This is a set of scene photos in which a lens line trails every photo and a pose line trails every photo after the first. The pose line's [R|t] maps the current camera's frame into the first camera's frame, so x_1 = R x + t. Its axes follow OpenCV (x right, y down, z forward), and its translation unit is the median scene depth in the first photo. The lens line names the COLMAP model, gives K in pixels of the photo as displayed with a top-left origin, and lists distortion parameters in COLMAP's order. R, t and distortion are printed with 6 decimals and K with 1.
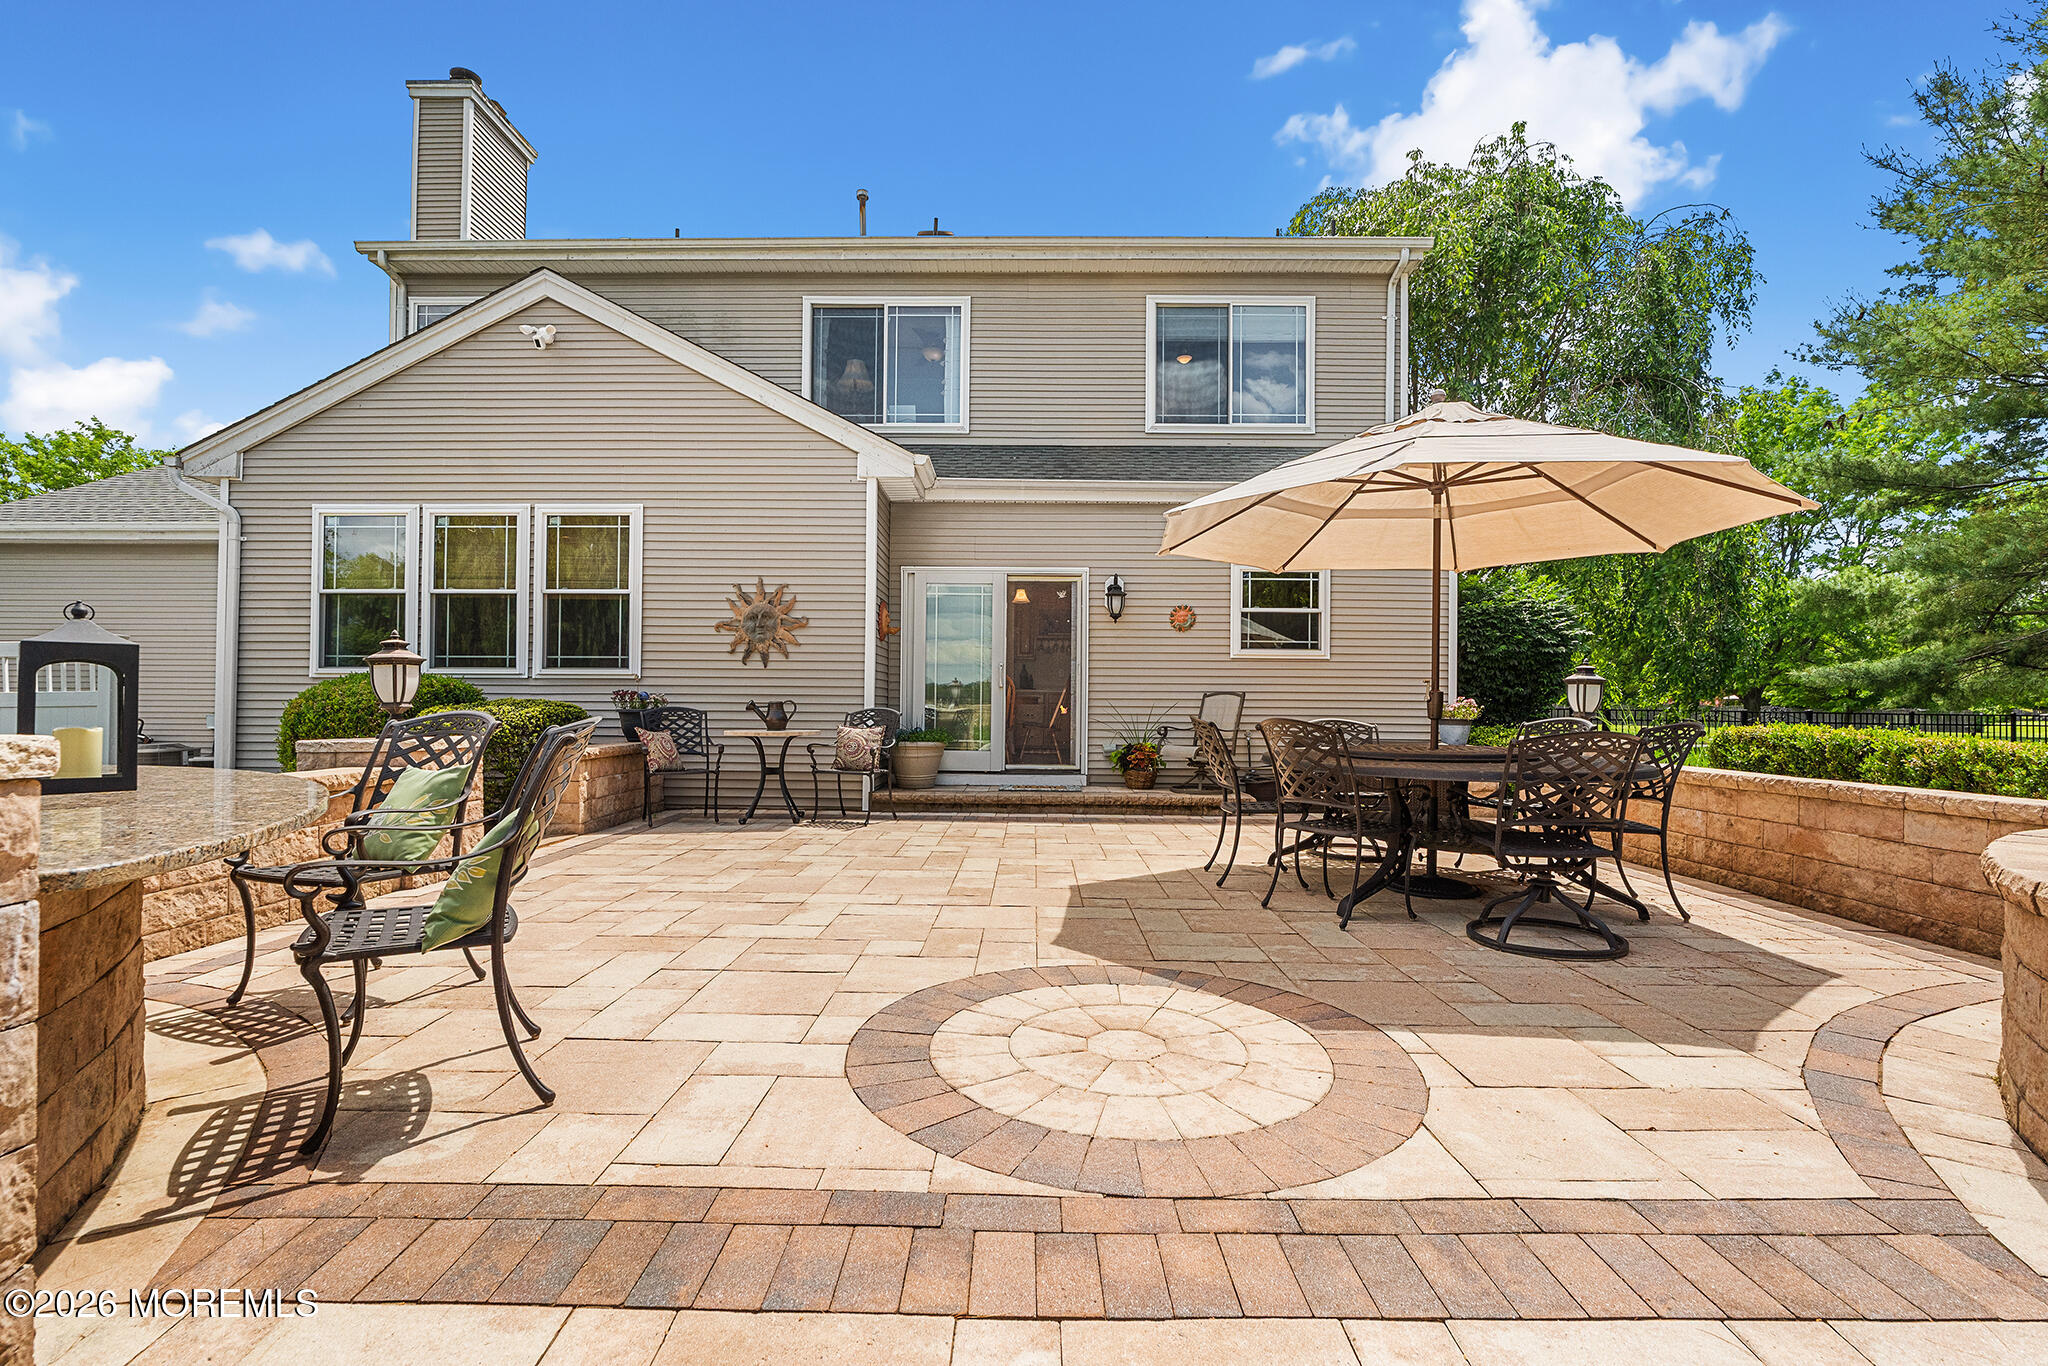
lens RADIAL K [[933.8, 0, 1019.2], [0, 933.8, 702.1], [0, 0, 1]] dist [-0.016350, 0.000852]
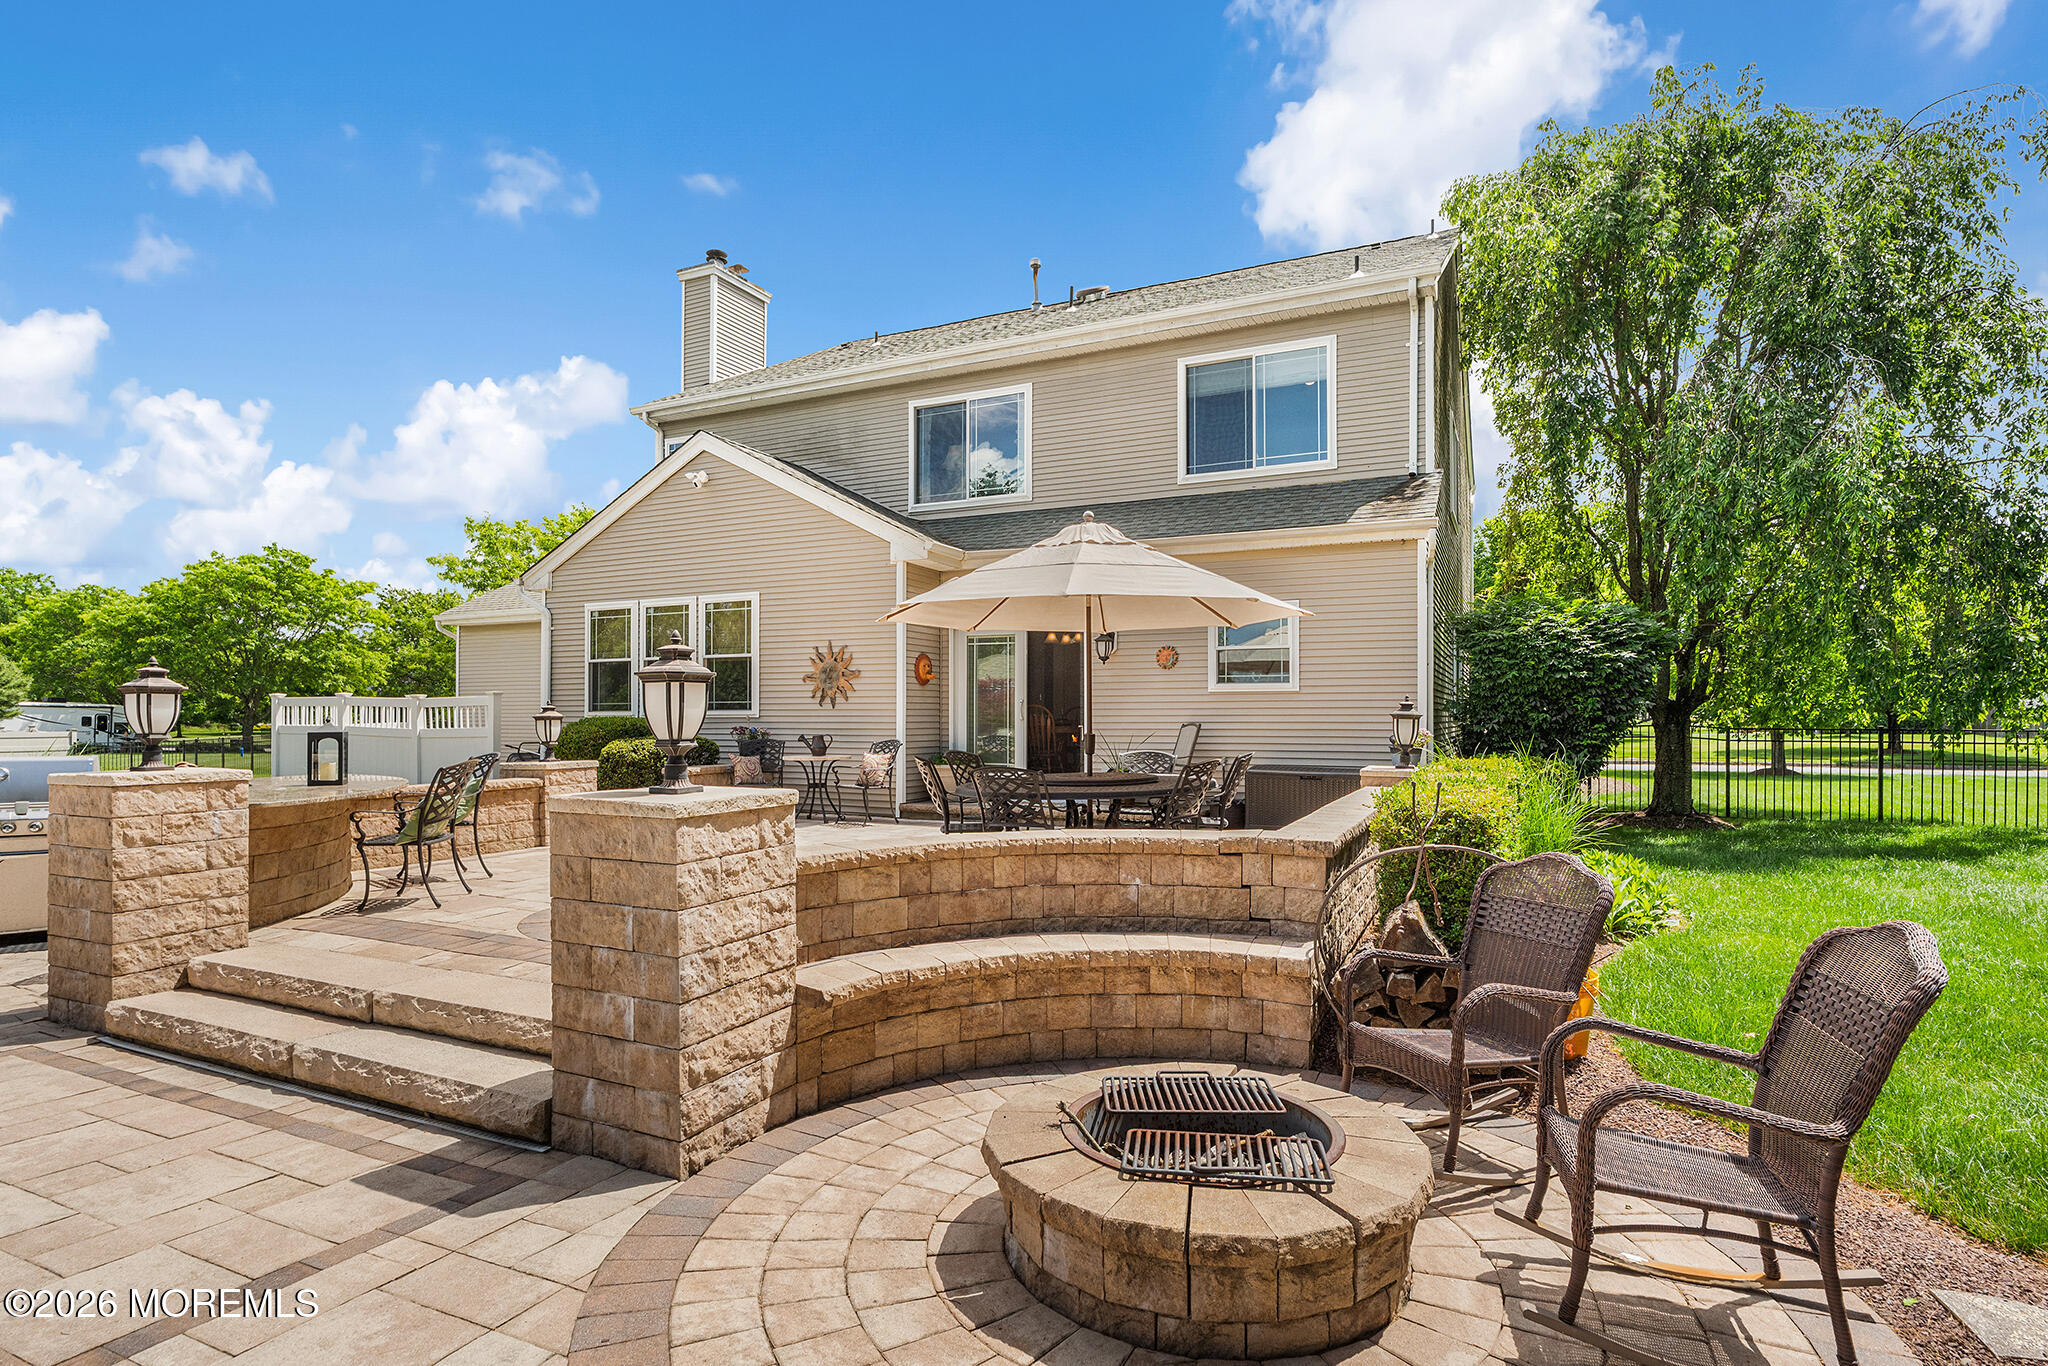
lens RADIAL K [[1077.3, 0, 1003.6], [0, 1077.3, 699.2], [0, 0, 1]] dist [-0.000710, -0.001324]
pose [[0.898747, -0.016189, -0.438168, 0.563117], [0.011484, 0.999844, -0.013385, -0.023981], [0.438316, 0.006998, 0.898794, -0.257509]]
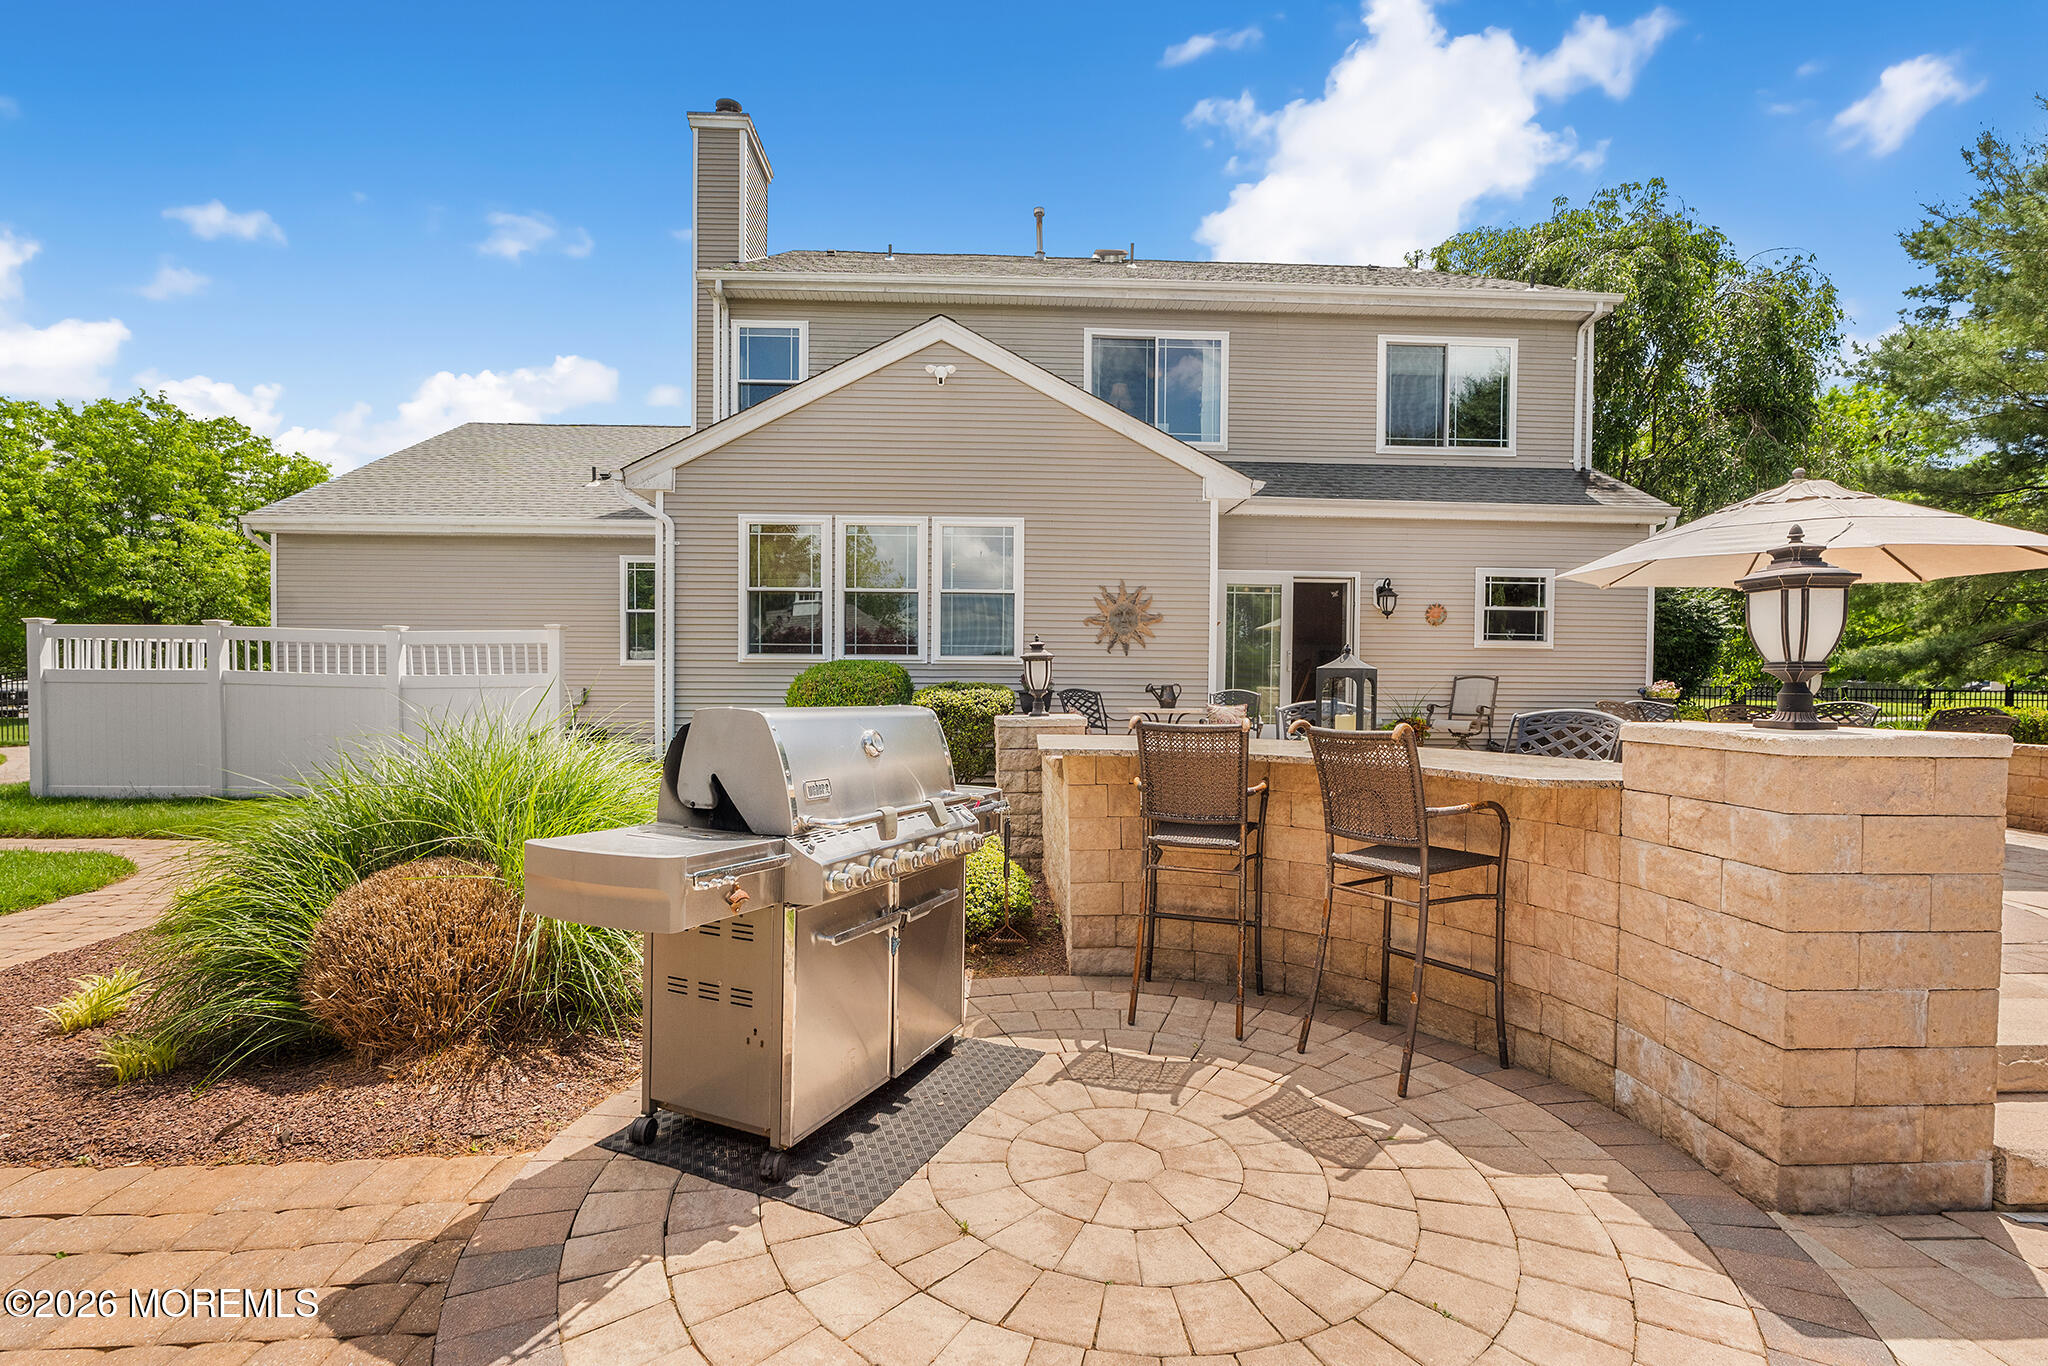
lens RADIAL K [[933.8, 0, 1013.5], [0, 933.8, 705.1], [0, 0, 1]] dist [-0.016350, 0.000852]
pose [[0.998861, 0.000059, 0.047716, -0.427001], [-0.001795, 0.999338, 0.036330, -0.014946], [-0.047682, -0.036374, 0.998200, -0.182483]]
